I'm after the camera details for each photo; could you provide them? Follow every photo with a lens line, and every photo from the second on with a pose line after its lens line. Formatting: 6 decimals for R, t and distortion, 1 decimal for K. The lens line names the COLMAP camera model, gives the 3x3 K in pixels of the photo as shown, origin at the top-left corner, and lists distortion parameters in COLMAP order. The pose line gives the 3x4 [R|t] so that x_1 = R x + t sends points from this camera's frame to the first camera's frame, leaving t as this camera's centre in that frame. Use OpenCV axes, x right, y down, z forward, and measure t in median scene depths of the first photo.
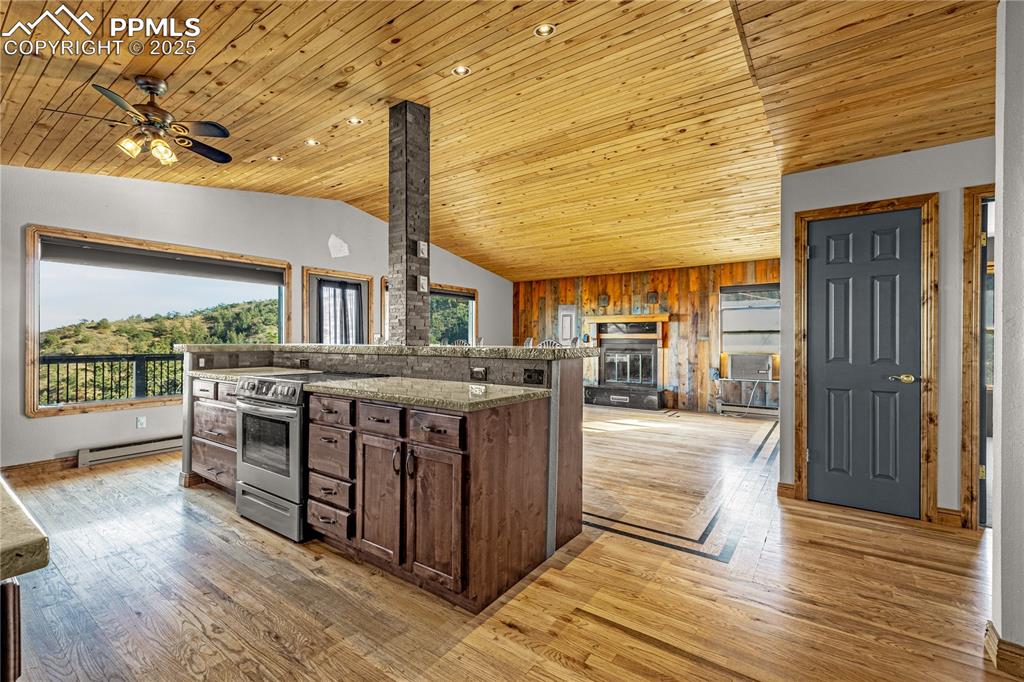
lens RADIAL K [[442.8, 0, 509.1], [0, 442.8, 339.0], [0, 0, 1]] dist [0.002339, 0.000009]
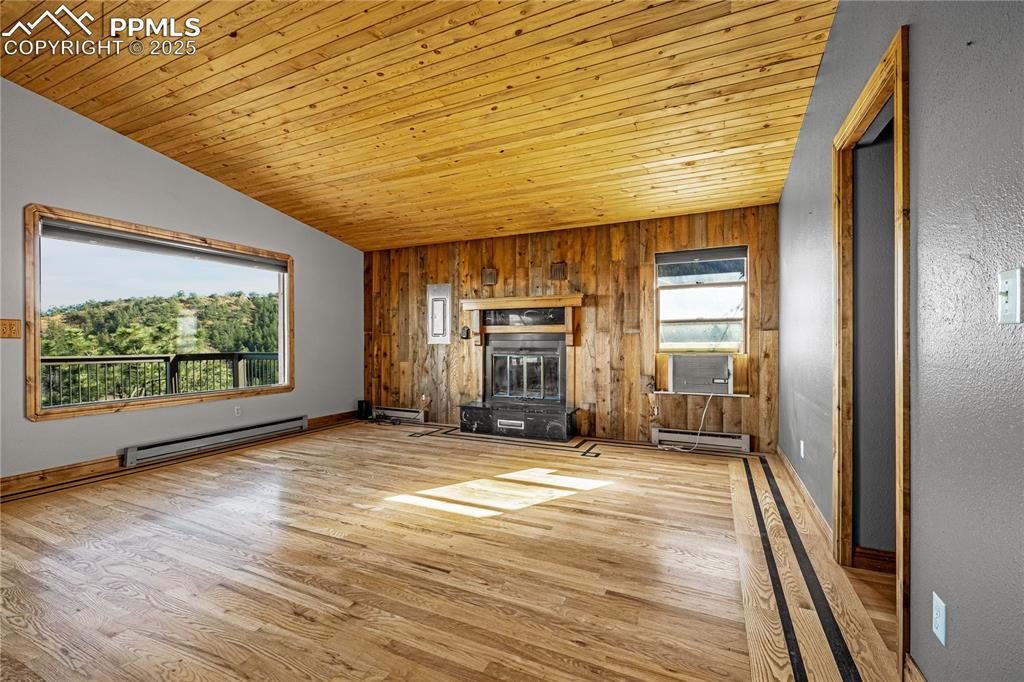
lens RADIAL K [[442.8, 0, 504.4], [0, 442.8, 342.7], [0, 0, 1]] dist [0.002339, 0.000009]
pose [[0.984548, -0.005155, 0.175038, 0.126501], [0.004152, 0.999973, 0.006101, 0.010656], [-0.175064, -0.005280, 0.984543, 0.358331]]
